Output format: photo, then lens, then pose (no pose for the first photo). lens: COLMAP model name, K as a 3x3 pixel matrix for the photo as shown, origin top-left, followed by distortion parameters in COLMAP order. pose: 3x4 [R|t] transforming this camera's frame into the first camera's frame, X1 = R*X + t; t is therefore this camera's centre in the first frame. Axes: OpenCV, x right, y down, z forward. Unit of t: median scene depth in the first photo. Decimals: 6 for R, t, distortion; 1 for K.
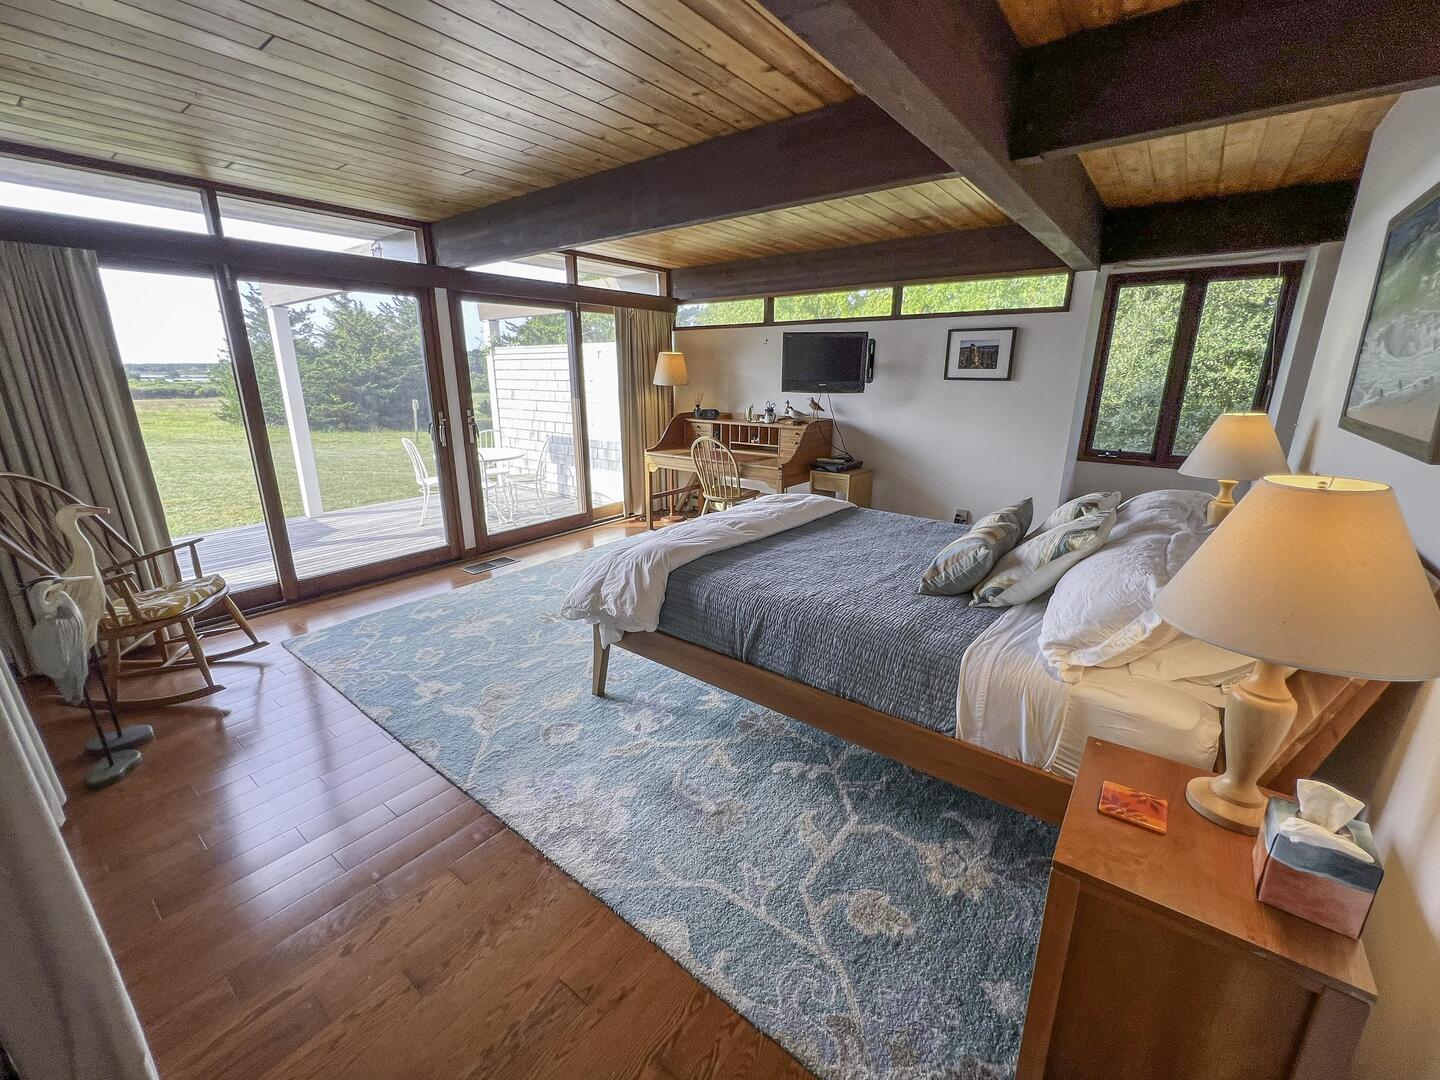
lens RADIAL K [[609.4, 0, 721.0], [0, 609.4, 542.3], [0, 0, 1]] dist [-0.002198, 0.000100]
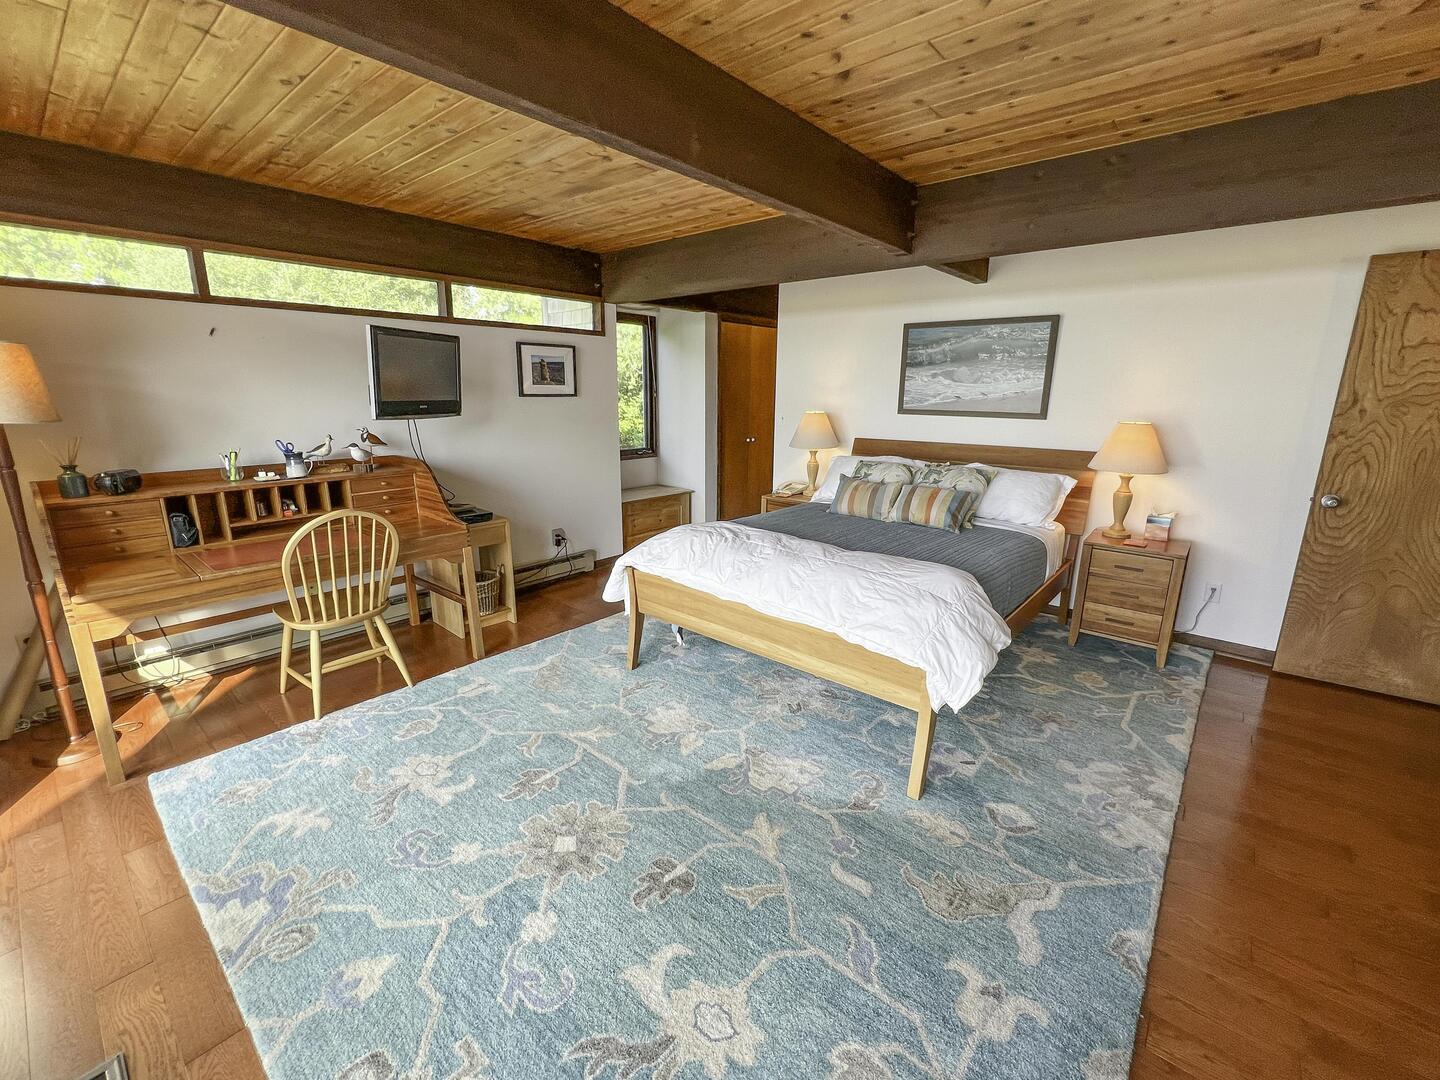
lens RADIAL K [[609.4, 0, 720.2], [0, 609.4, 535.6], [0, 0, 1]] dist [-0.002198, 0.000100]
pose [[0.040281, -0.236501, 0.970796, -0.586995], [0.268327, 0.938456, 0.217489, -0.199584], [-0.962485, 0.251730, 0.101261, 0.706796]]
